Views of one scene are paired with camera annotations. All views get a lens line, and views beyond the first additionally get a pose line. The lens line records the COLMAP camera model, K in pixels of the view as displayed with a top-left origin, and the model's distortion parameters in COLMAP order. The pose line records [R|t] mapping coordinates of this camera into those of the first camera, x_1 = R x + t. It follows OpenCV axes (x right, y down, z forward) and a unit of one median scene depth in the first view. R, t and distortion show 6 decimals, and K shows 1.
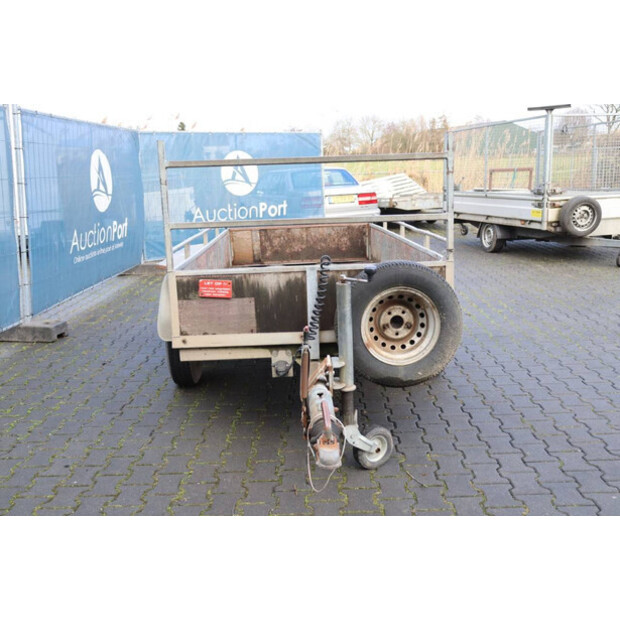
lens RADIAL K [[637.6, 0, 310.0], [0, 637.6, 310.0], [0, 0, 1]] dist [-0.069987, 0.007677]
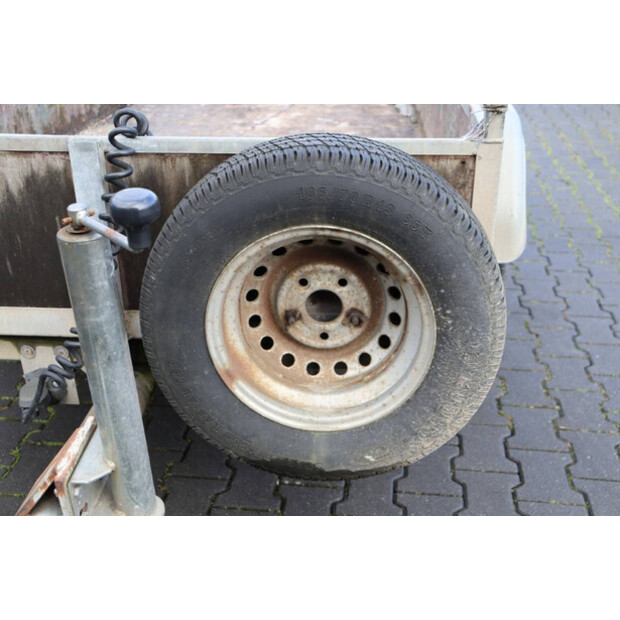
lens RADIAL K [[737.3, 0, 310.0], [0, 737.3, 310.0], [0, 0, 1]] dist [0.002249, 0.012545]
pose [[0.994116, 0.065686, -0.086132, 0.163925], [-0.040798, 0.963652, 0.264026, -0.089185], [0.100344, -0.258959, 0.960662, 0.591881]]
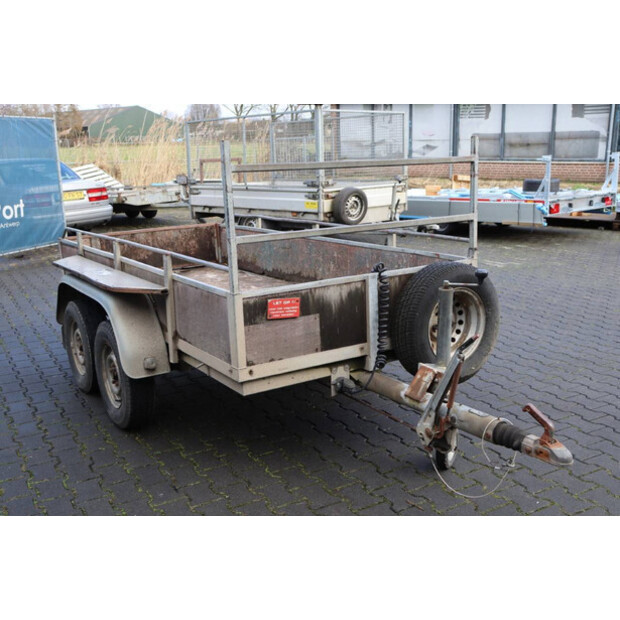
lens RADIAL K [[672.1, 0, 310.0], [0, 672.1, 310.0], [0, 0, 1]] dist [-0.034594, 0.002739]
pose [[0.864304, -0.106385, 0.491590, -0.572545], [0.103746, 0.994065, 0.032720, -0.057290], [-0.492154, 0.022720, 0.870212, 0.163861]]
